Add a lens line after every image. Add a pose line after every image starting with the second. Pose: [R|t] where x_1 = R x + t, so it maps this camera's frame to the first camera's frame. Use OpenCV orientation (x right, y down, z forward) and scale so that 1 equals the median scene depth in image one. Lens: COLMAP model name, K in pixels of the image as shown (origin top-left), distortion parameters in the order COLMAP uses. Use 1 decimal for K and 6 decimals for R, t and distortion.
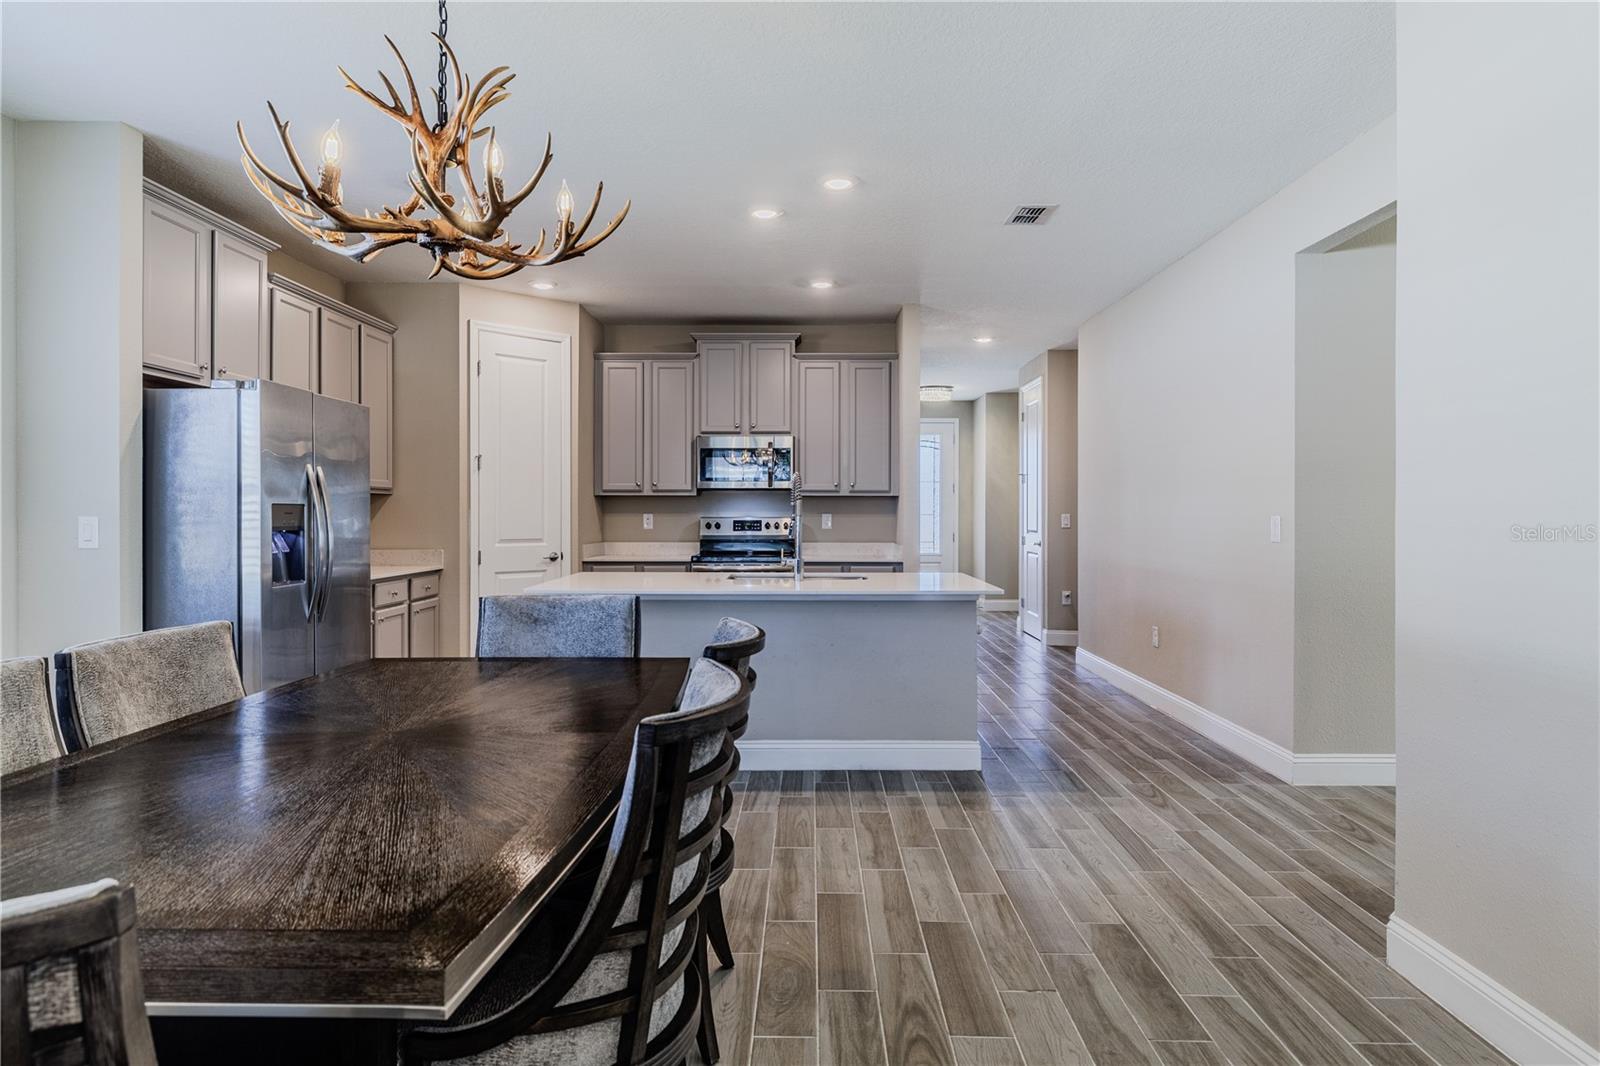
lens RADIAL K [[928.6, 0, 797.7], [0, 928.6, 525.2], [0, 0, 1]] dist [0.014383, -0.000214]
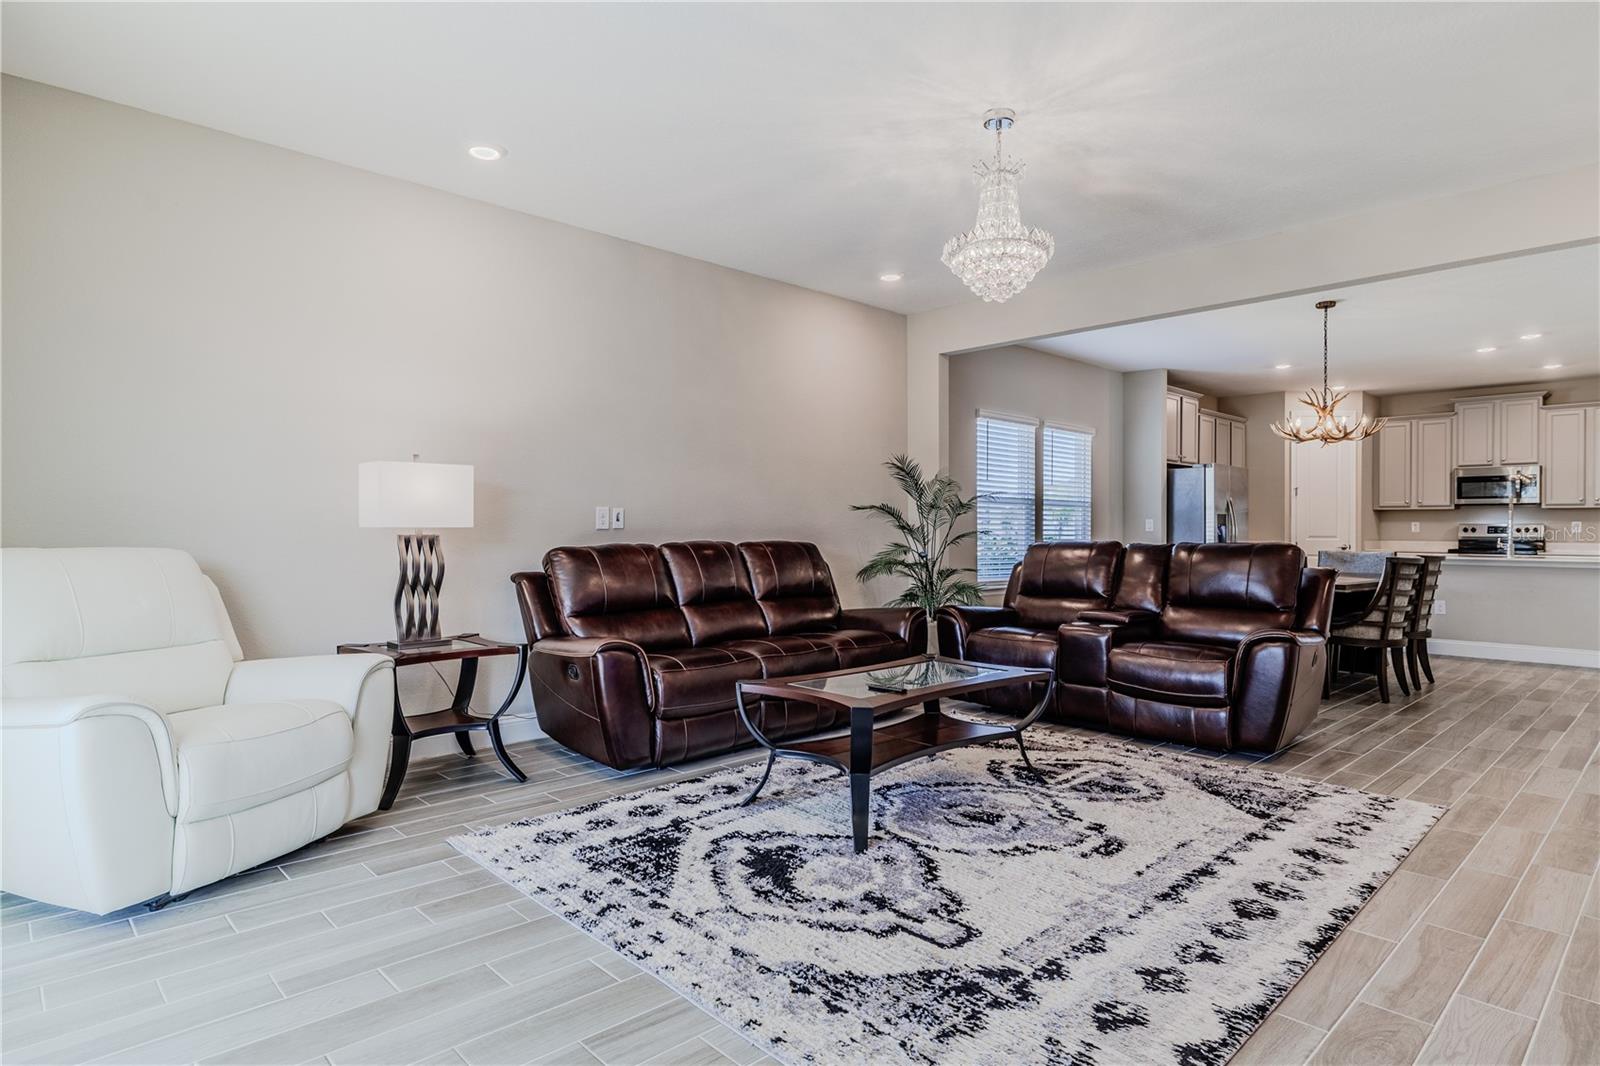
lens RADIAL K [[879.7, 0, 812.0], [0, 879.7, 528.7], [0, 0, 1]] dist [0.001965, 0.004875]
pose [[0.709454, -0.000792, -0.704751, 0.152420], [-0.011458, 0.999854, -0.012659, 0.028158], [0.704659, 0.017056, 0.709341, -0.699673]]
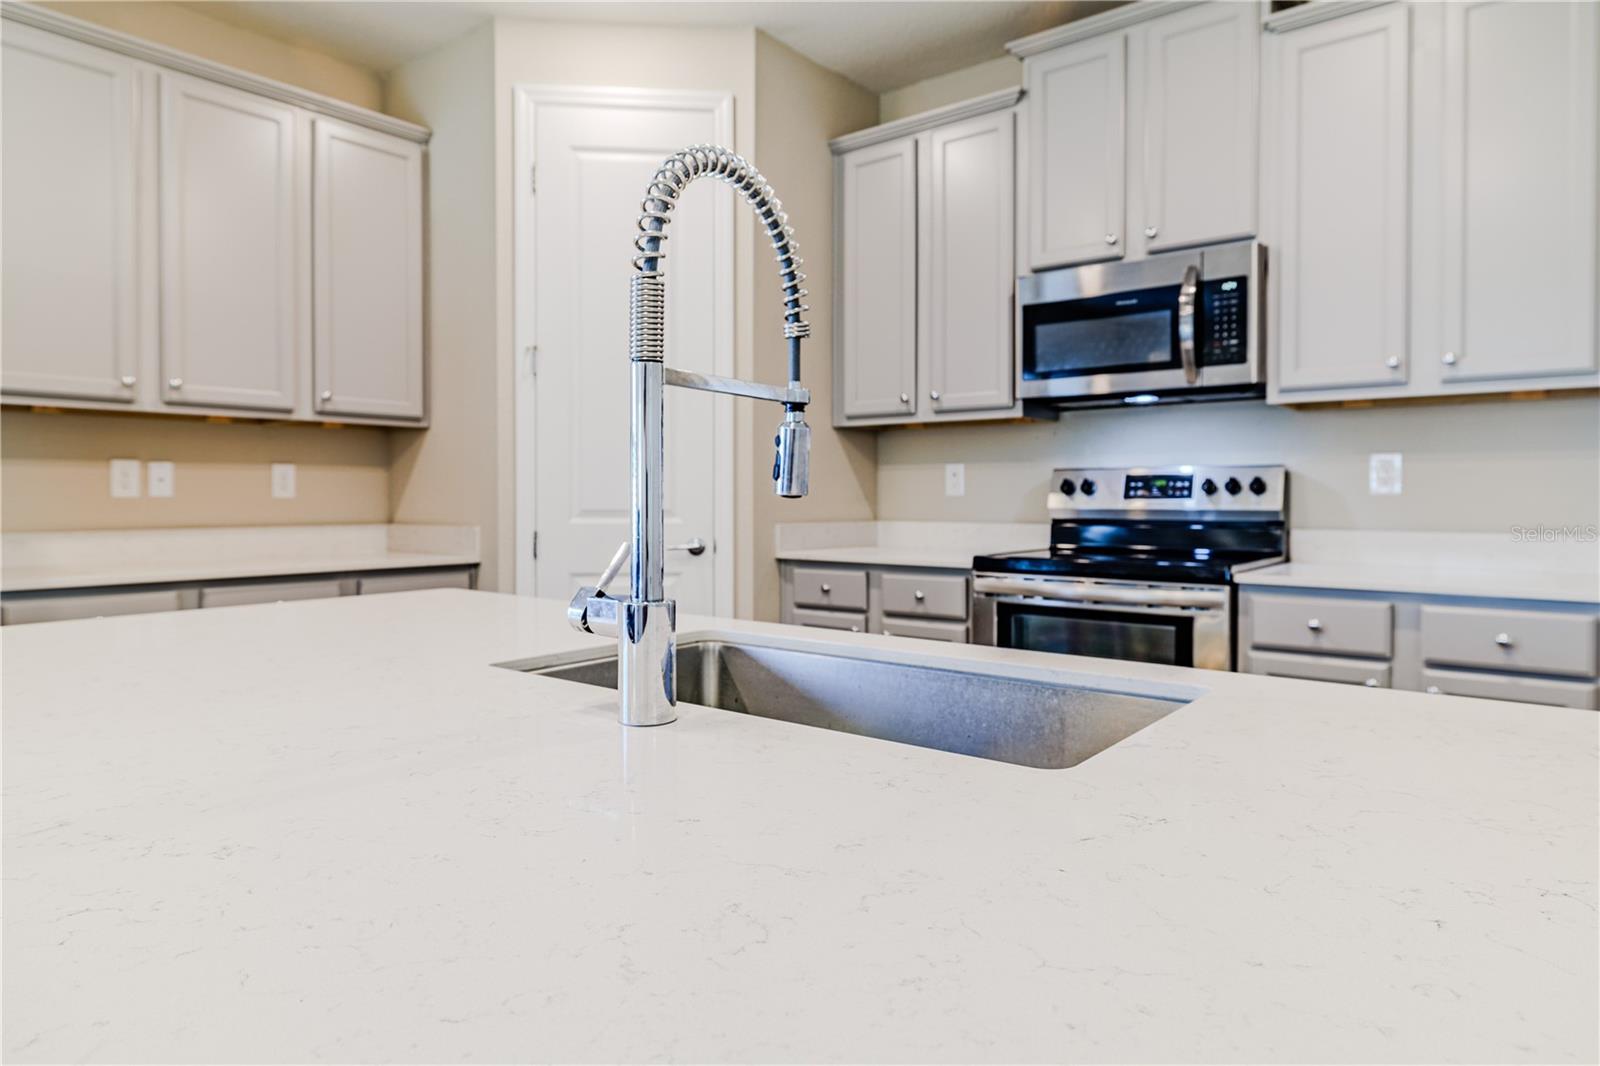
lens RADIAL K [[985.7, 0, 783.4], [0, 985.7, 504.0], [0, 0, 1]] dist [0.001709, 0.003607]
pose [[0.784014, 0.003802, -0.620732, 0.090418], [-0.008231, 0.999957, -0.004272, 0.011790], [0.620689, 0.008458, 0.784011, 0.567630]]
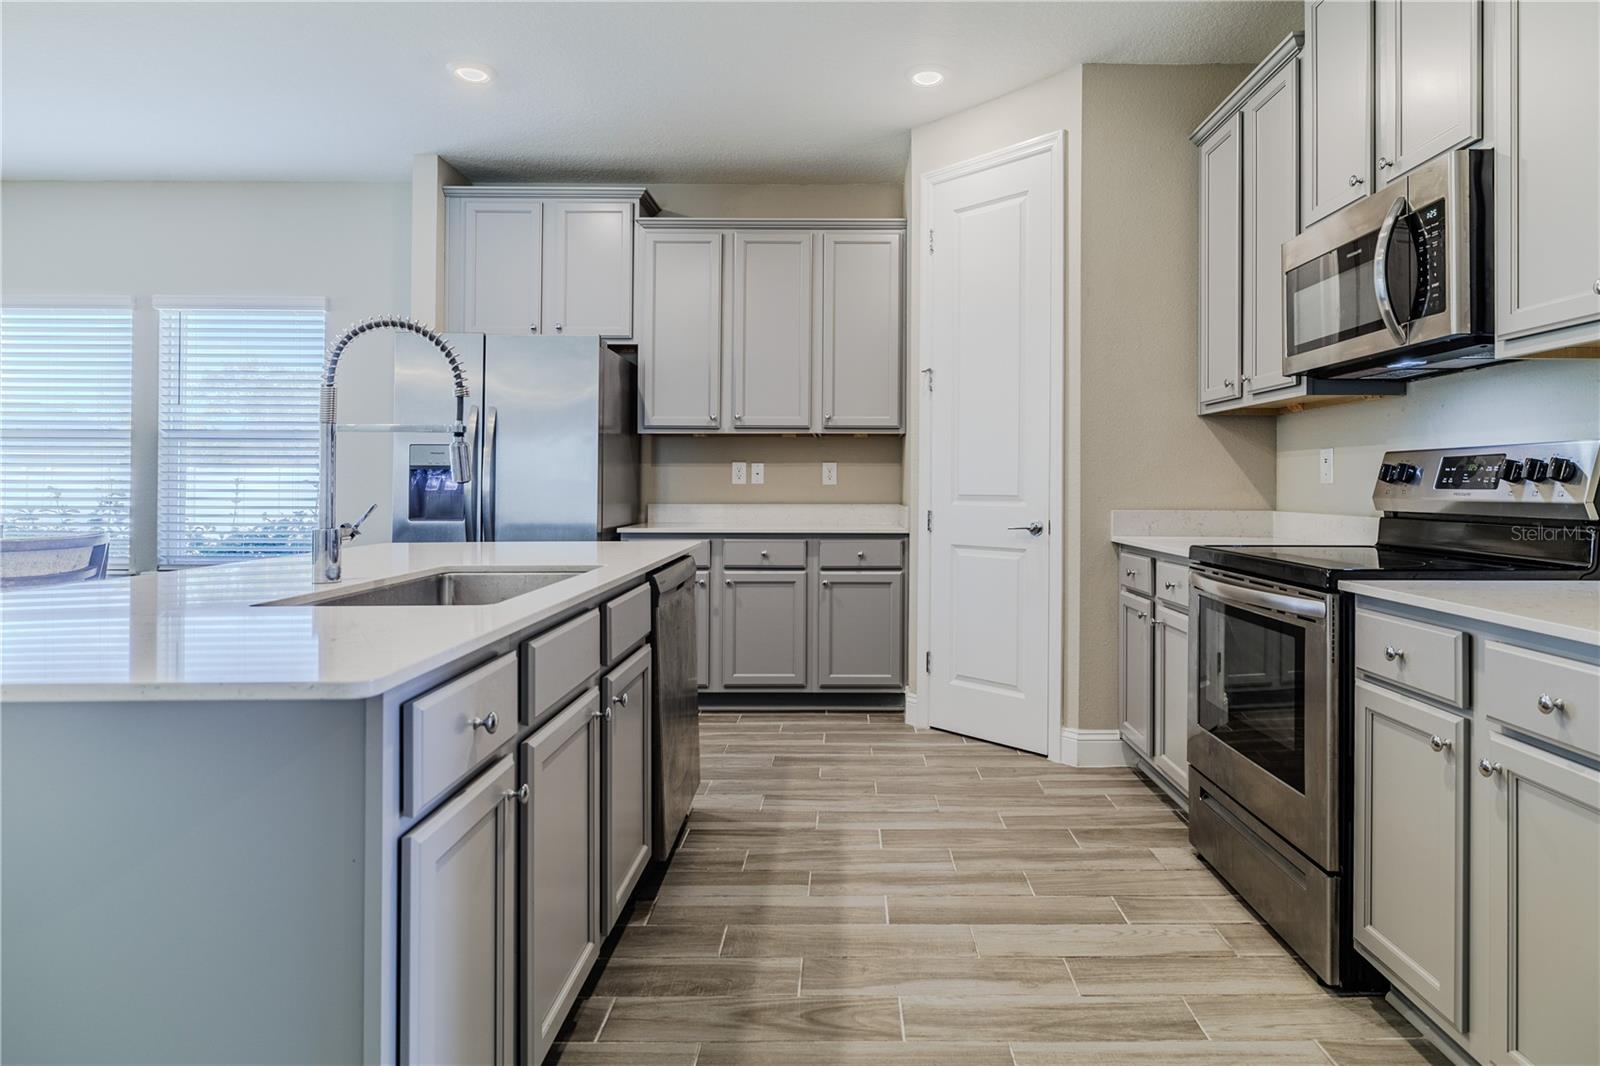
lens RADIAL K [[879.7, 0, 851.1], [0, 879.7, 481.6], [0, 0, 1]] dist [0.001965, 0.004875]
pose [[0.025317, -0.003285, -0.999674, 0.254114], [-0.015709, 0.999870, -0.003684, 0.008448], [0.999556, 0.015797, 0.025262, 0.800606]]
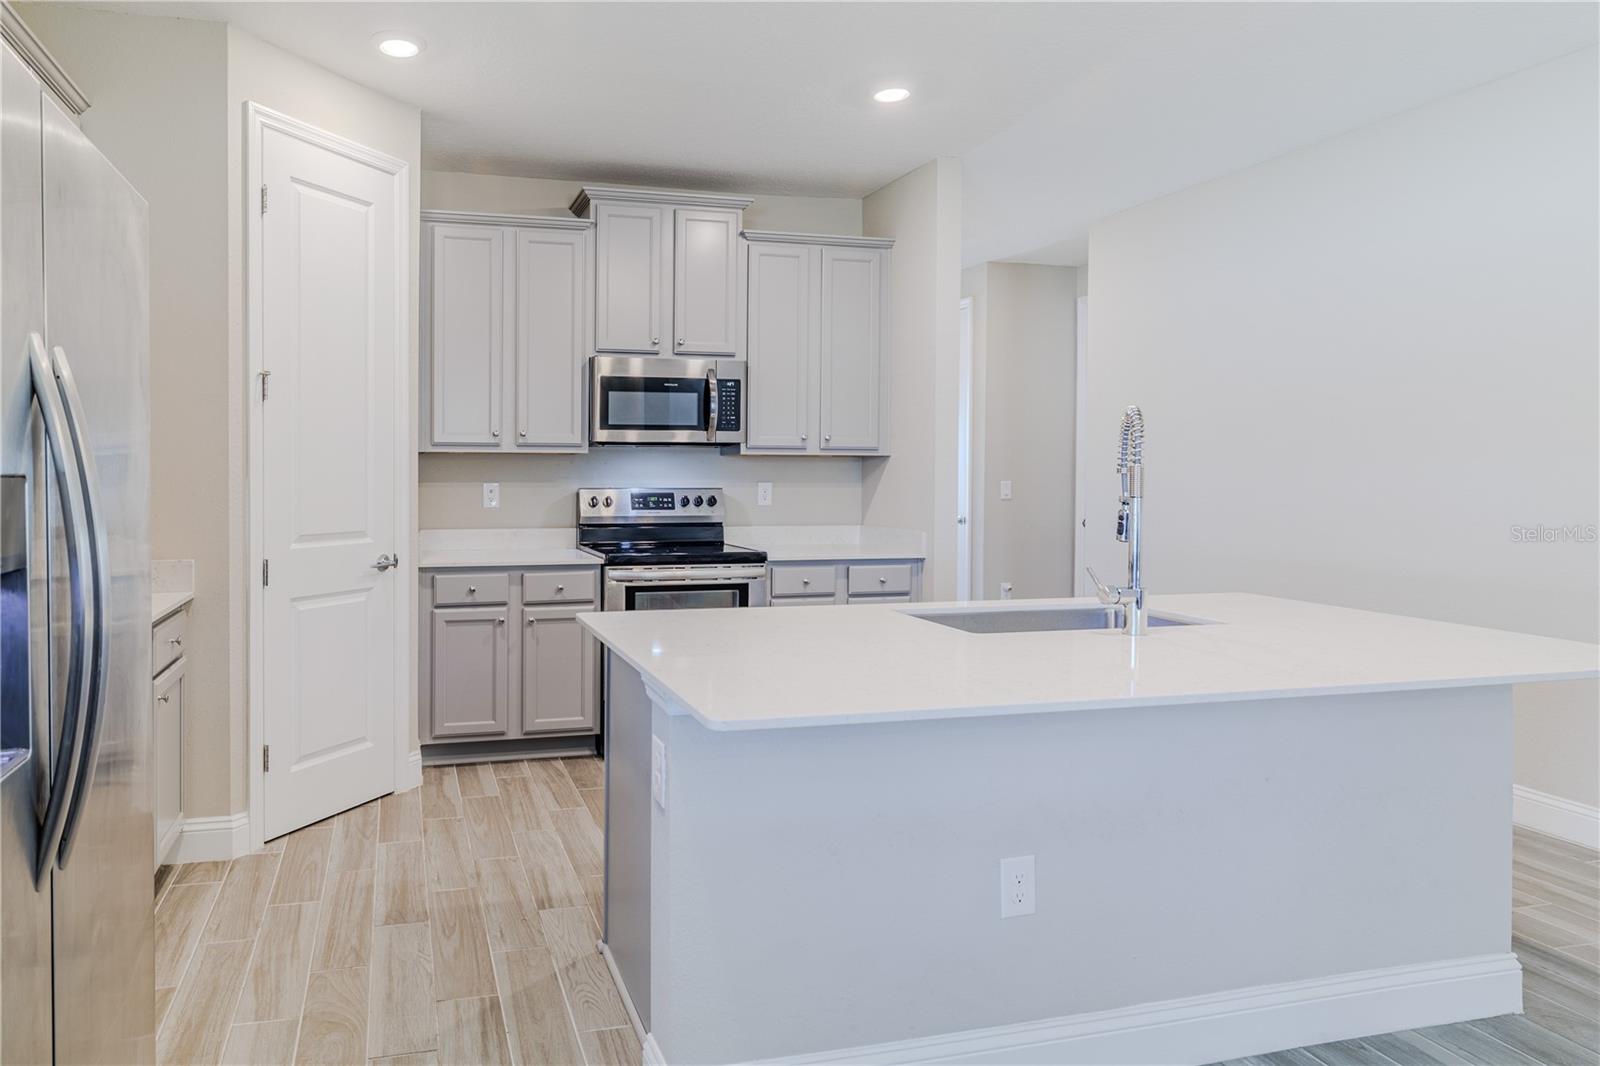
lens RADIAL K [[954.1, 0, 615.2], [0, 954.1, 484.8], [0, 0, 1]] dist [-0.000962, 0.000473]
pose [[0.970134, -0.002109, 0.242559, -0.244337], [0.002434, 0.999996, -0.001042, -0.010563], [-0.242555, 0.001601, 0.970136, 0.385941]]
